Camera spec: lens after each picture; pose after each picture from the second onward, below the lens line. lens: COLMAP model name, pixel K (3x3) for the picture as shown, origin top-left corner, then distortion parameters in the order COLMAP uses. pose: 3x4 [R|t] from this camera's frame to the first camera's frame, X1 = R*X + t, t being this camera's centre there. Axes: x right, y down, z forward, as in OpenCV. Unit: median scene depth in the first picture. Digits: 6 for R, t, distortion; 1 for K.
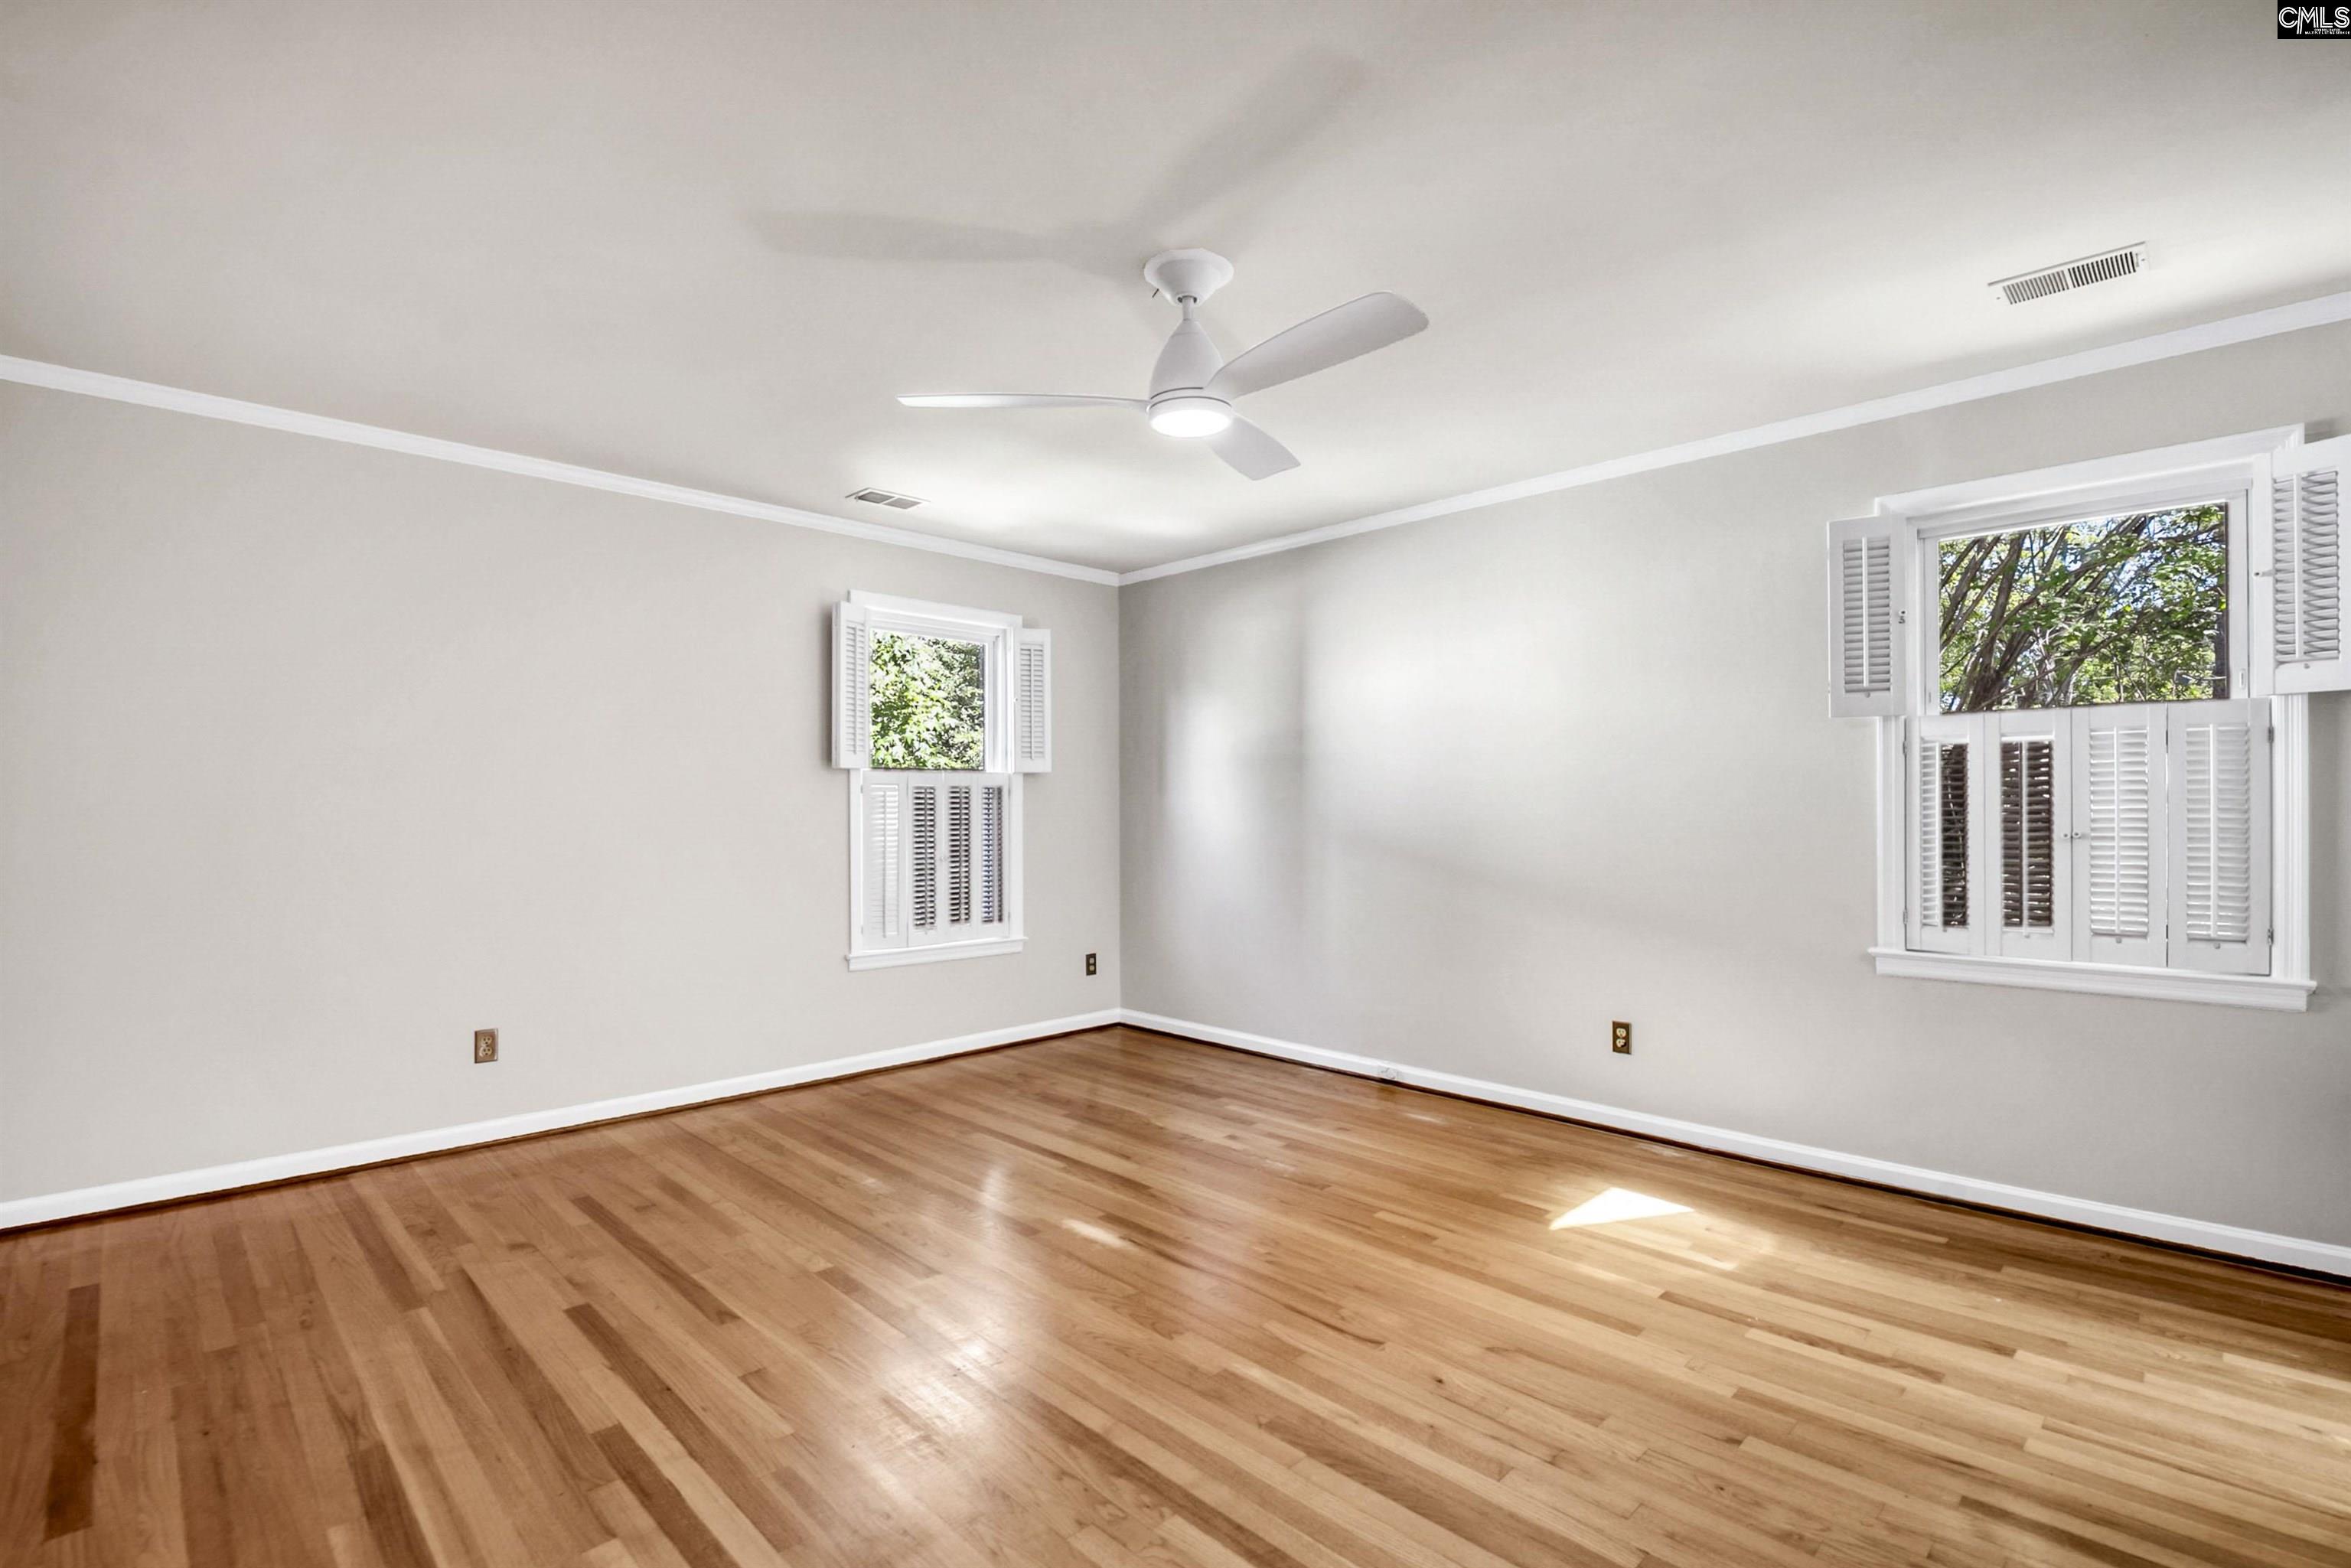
lens RADIAL K [[1064.2, 0, 1193.8], [0, 1064.2, 807.3], [0, 0, 1]] dist [-0.008579, -0.001236]
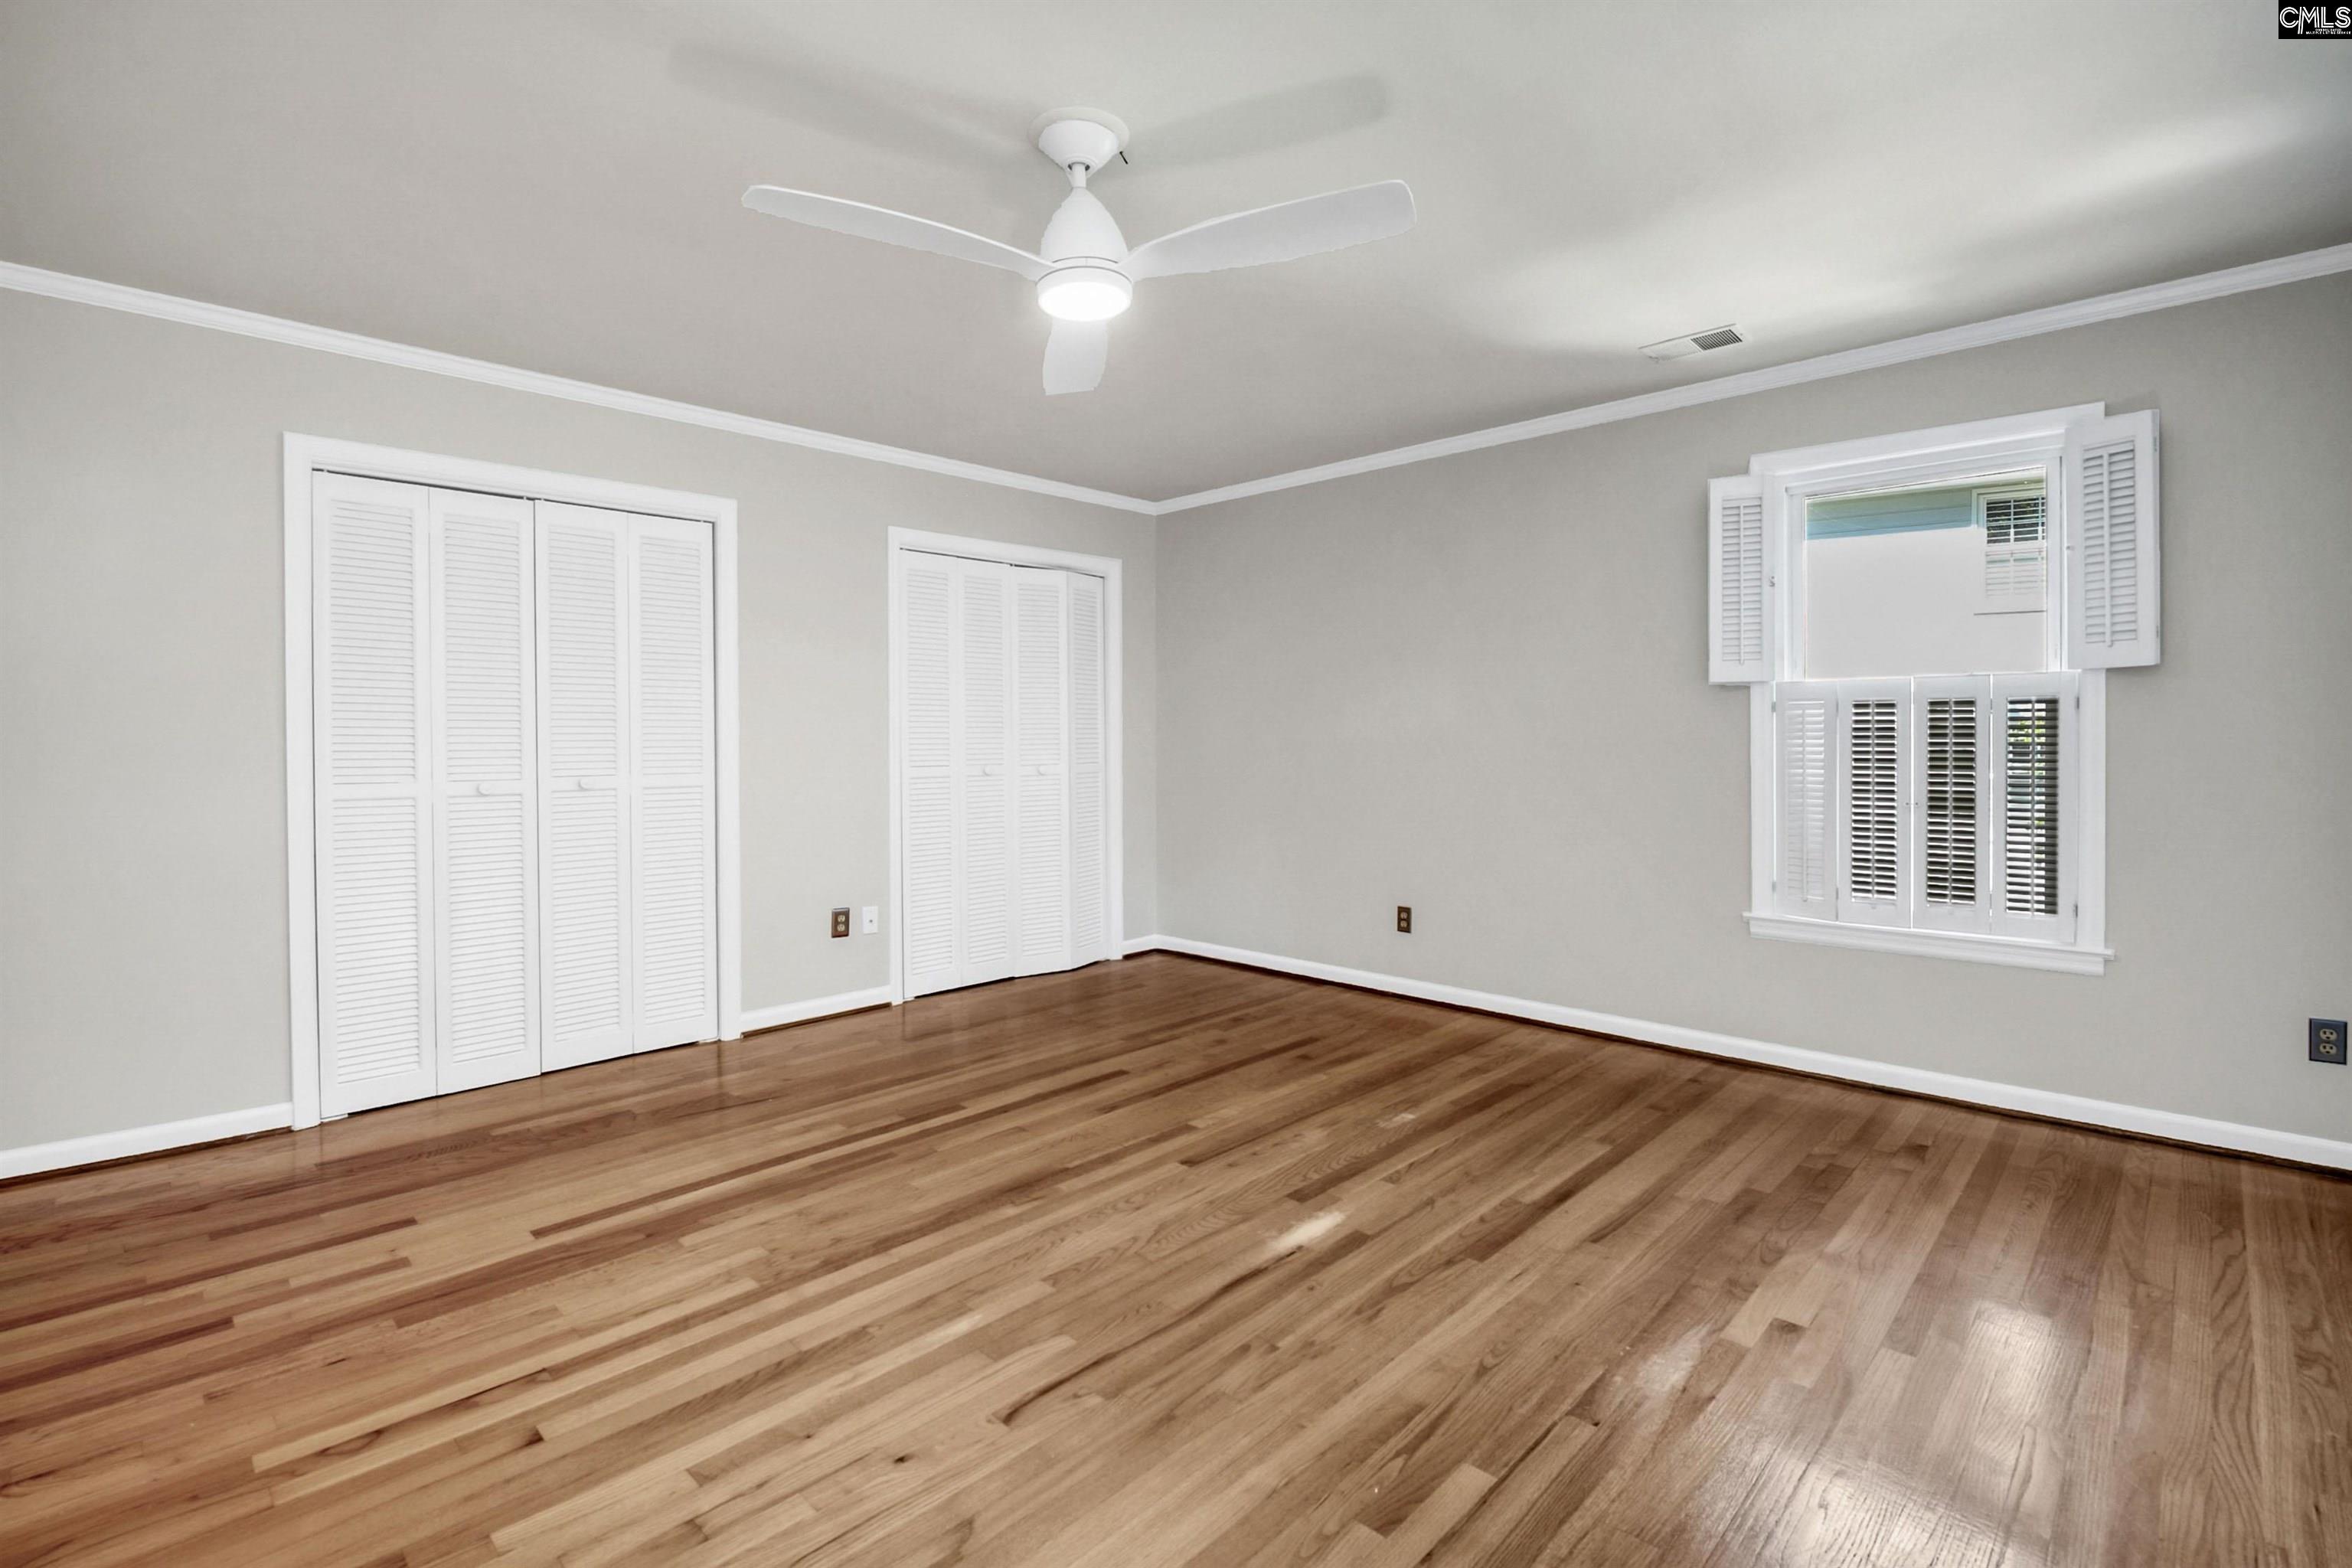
lens RADIAL K [[1064.7, 0, 1162.2], [0, 1064.7, 737.7], [0, 0, 1]] dist [-0.008579, -0.001236]
pose [[0.027968, 0.001748, -0.999607, 0.694738], [-0.005741, 0.999982, 0.001588, 0.012487], [0.999592, 0.005694, 0.027978, 0.807546]]
